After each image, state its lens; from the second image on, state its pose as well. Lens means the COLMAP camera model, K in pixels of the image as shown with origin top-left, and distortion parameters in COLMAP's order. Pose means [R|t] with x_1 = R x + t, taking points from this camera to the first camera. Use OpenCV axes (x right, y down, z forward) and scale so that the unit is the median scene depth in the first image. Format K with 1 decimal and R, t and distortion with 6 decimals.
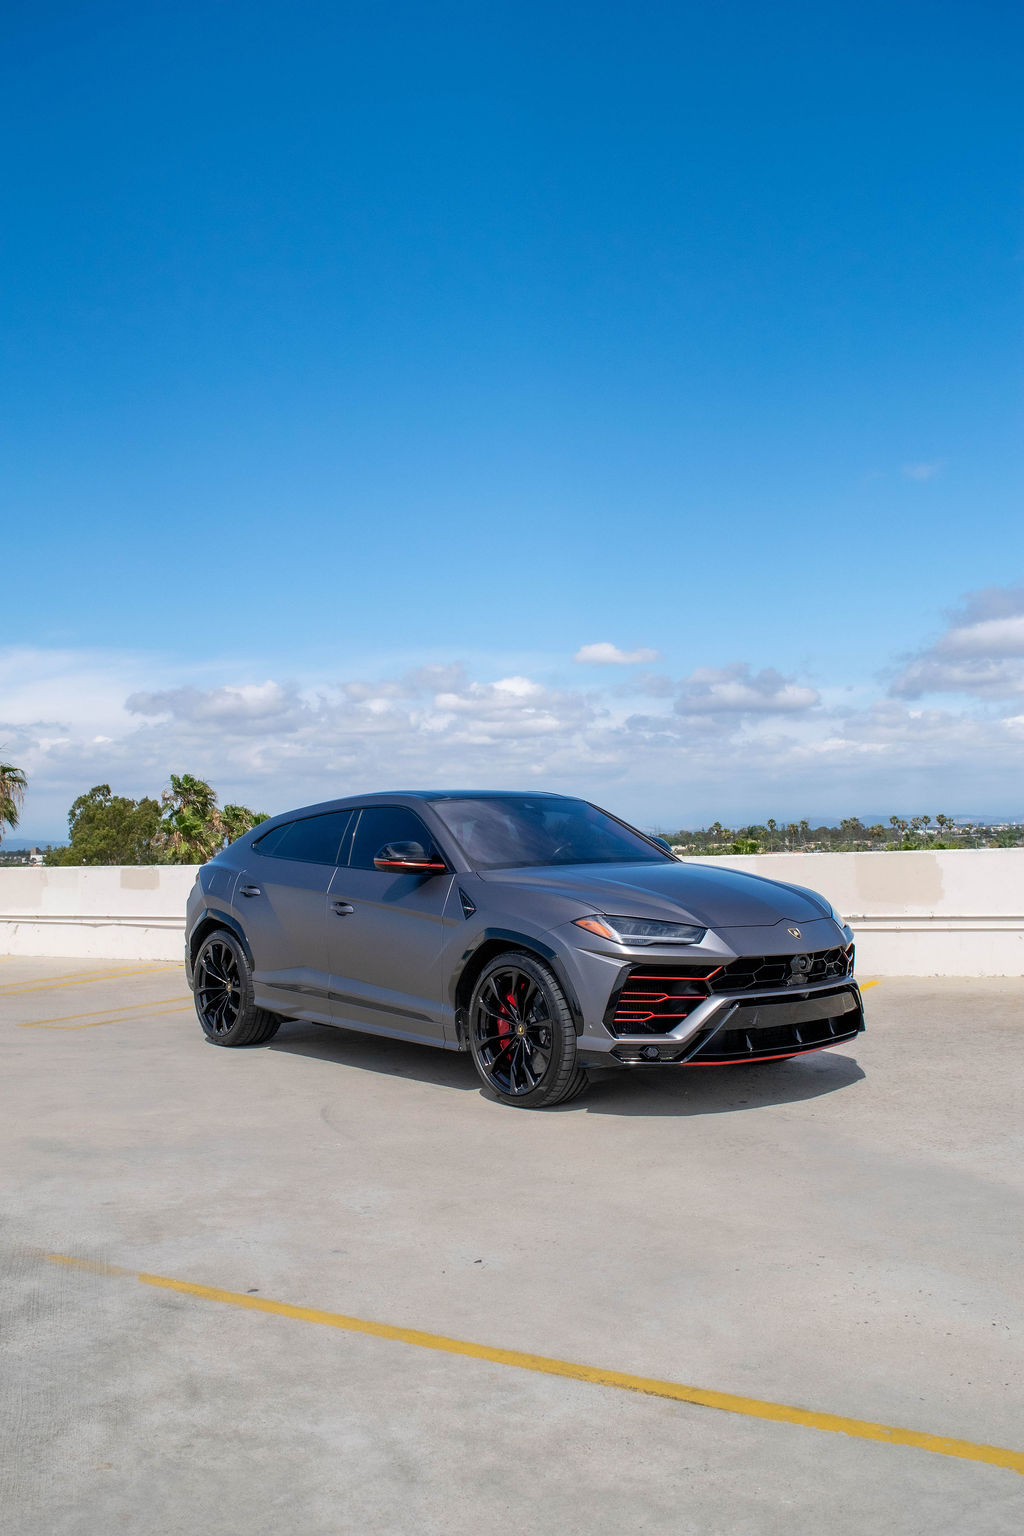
lens RADIAL K [[1446.8, 0, 512.1], [0, 1446.8, 769.3], [0, 0, 1]] dist [-0.076841, 0.012370]
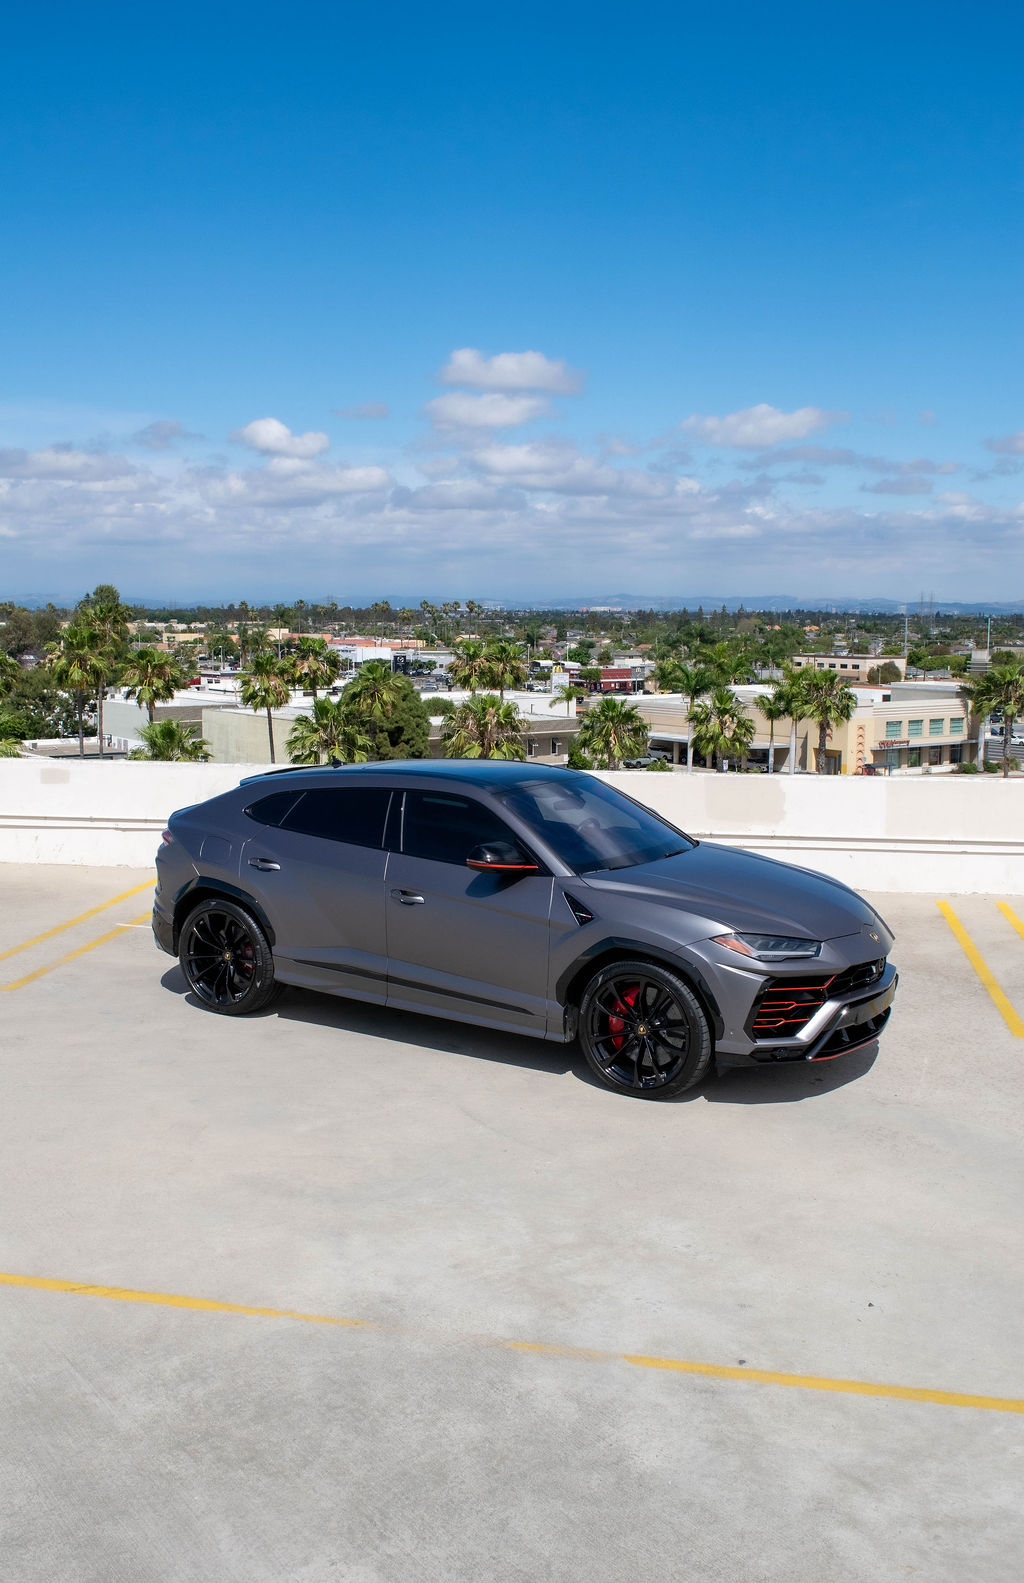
lens RADIAL K [[1522.6, 0, 512.6], [0, 1522.6, 789.1], [0, 0, 1]] dist [-0.058412, -0.009543]
pose [[0.941256, -0.006149, 0.337638, -0.631372], [-0.051406, 0.985573, 0.161257, -0.240203], [-0.333758, -0.169140, 0.927360, -0.014987]]
